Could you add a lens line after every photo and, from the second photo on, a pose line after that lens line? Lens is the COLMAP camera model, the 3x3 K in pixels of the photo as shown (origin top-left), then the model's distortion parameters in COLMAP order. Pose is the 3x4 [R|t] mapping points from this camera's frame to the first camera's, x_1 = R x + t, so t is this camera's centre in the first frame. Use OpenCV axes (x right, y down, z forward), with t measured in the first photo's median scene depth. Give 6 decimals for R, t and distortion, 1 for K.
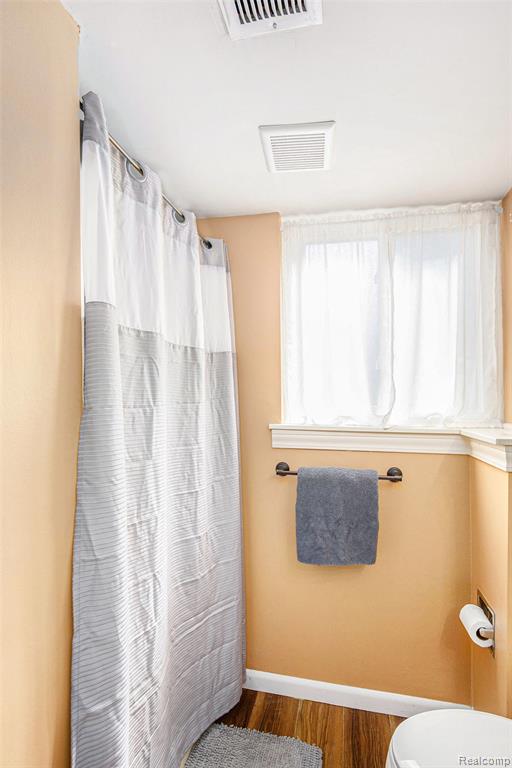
lens RADIAL K [[355.5, 0, 255.4], [0, 355.5, 386.7], [0, 0, 1]] dist [-0.023711, 0.000501]
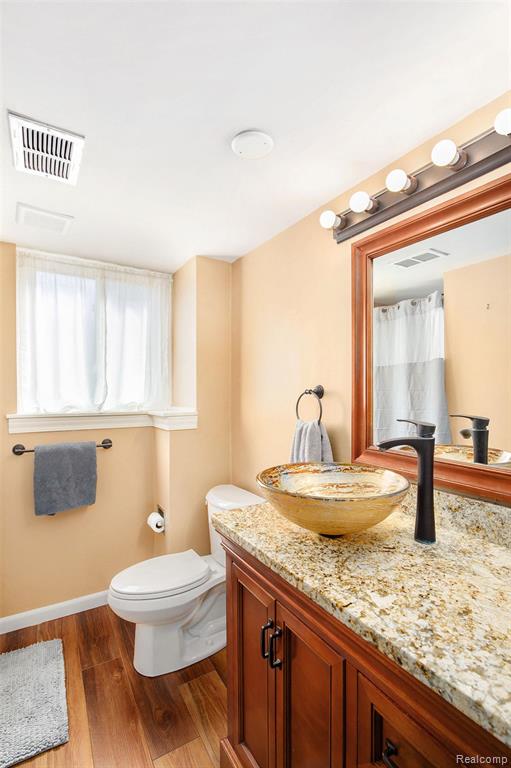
lens RADIAL K [[355.5, 0, 254.9], [0, 355.5, 386.7], [0, 0, 1]] dist [-0.023711, 0.000501]
pose [[0.703078, -0.001328, 0.711111, -0.235344], [-0.006403, 0.999946, 0.008199, -0.007977], [-0.711084, -0.010317, 0.703031, -0.503689]]
